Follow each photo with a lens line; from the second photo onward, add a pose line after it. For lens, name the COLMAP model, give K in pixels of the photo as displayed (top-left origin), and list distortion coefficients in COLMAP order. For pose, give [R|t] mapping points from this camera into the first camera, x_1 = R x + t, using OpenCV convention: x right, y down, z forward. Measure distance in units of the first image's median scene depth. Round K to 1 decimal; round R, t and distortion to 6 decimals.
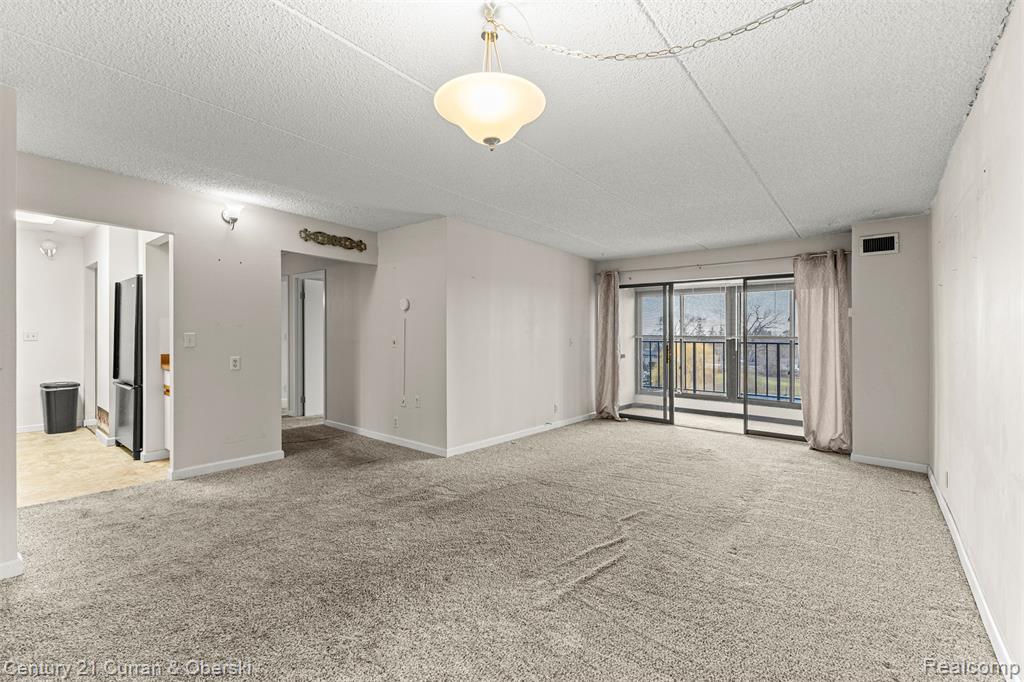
lens RADIAL K [[441.3, 0, 516.0], [0, 441.3, 334.6], [0, 0, 1]] dist [0.001080, 0.000500]
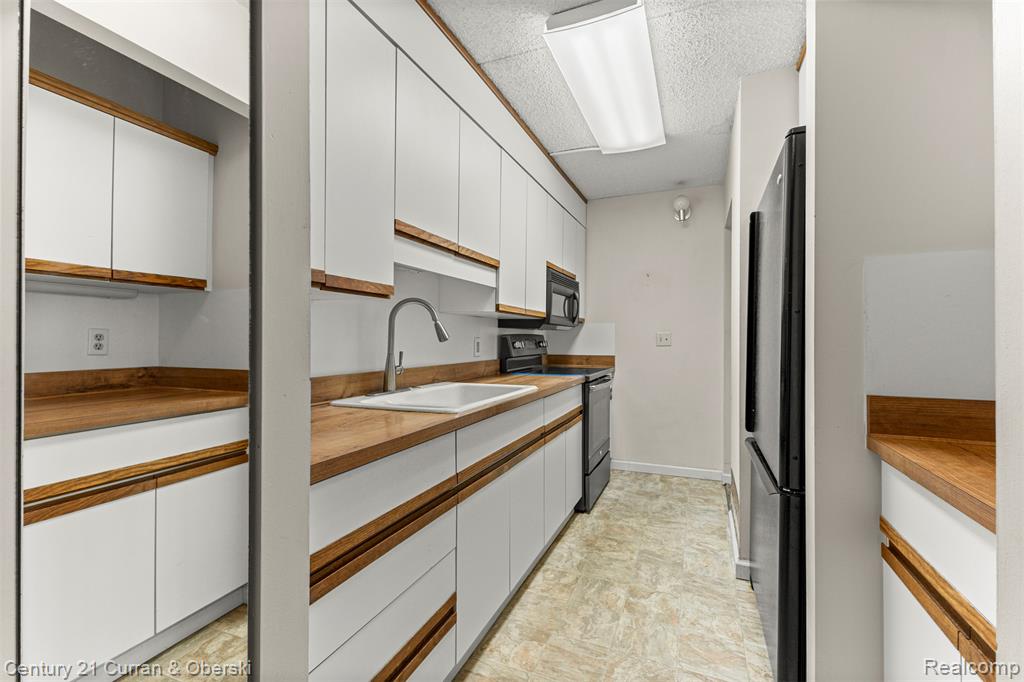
lens RADIAL K [[441.3, 0, 512.8], [0, 441.3, 343.8], [0, 0, 1]] dist [0.001080, 0.000500]
pose [[0.277033, 0.003332, -0.960855, -0.341637], [-0.006913, 0.999975, 0.001474, 0.008109], [0.960836, 0.006234, 0.277049, 0.404875]]
